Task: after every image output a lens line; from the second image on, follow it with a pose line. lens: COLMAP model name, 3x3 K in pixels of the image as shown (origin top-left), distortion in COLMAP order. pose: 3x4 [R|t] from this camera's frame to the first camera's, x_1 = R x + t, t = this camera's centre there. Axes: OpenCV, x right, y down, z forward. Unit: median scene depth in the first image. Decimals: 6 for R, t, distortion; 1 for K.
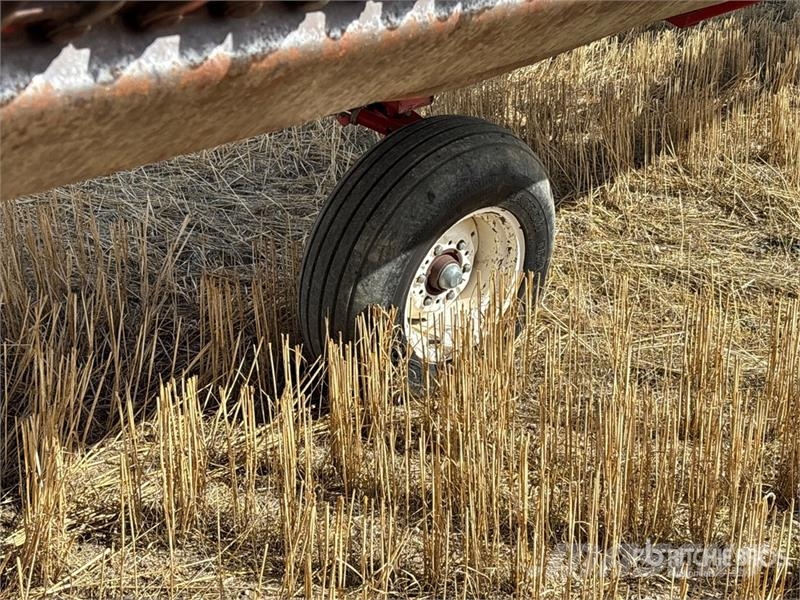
lens RADIAL K [[1195.3, 0, 398.8], [0, 1195.3, 331.5], [0, 0, 1]] dist [0.308650, -1.410675]
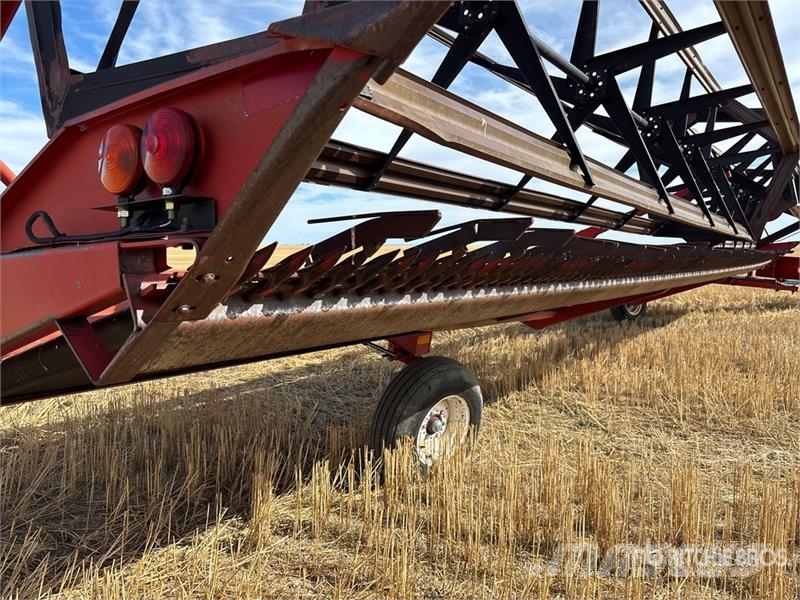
lens RADIAL K [[616.2, 0, 400.0], [0, 616.2, 300.0], [0, 0, 1]] dist [0.006741, -0.004921]
pose [[0.999678, 0.024885, -0.004868, -0.027368], [-0.025193, 0.953050, -0.301762, 0.080533], [-0.002870, 0.301788, 0.953371, -0.181314]]
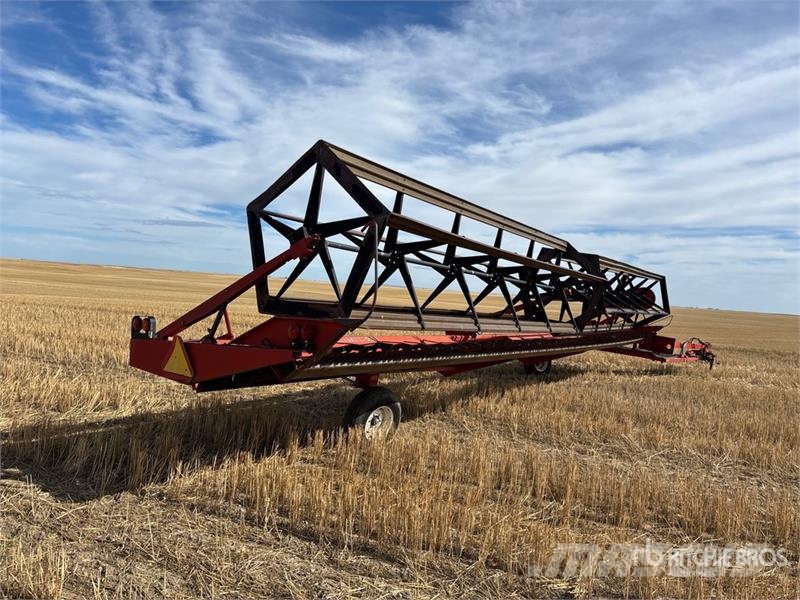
lens RADIAL K [[616.2, 0, 400.0], [0, 616.2, 300.0], [0, 0, 1]] dist [0.006741, -0.004921]
pose [[0.995177, 0.095088, 0.024089, 0.033075], [-0.079759, 0.927359, -0.365573, 0.376405], [-0.057101, 0.361888, 0.930471, -1.352225]]
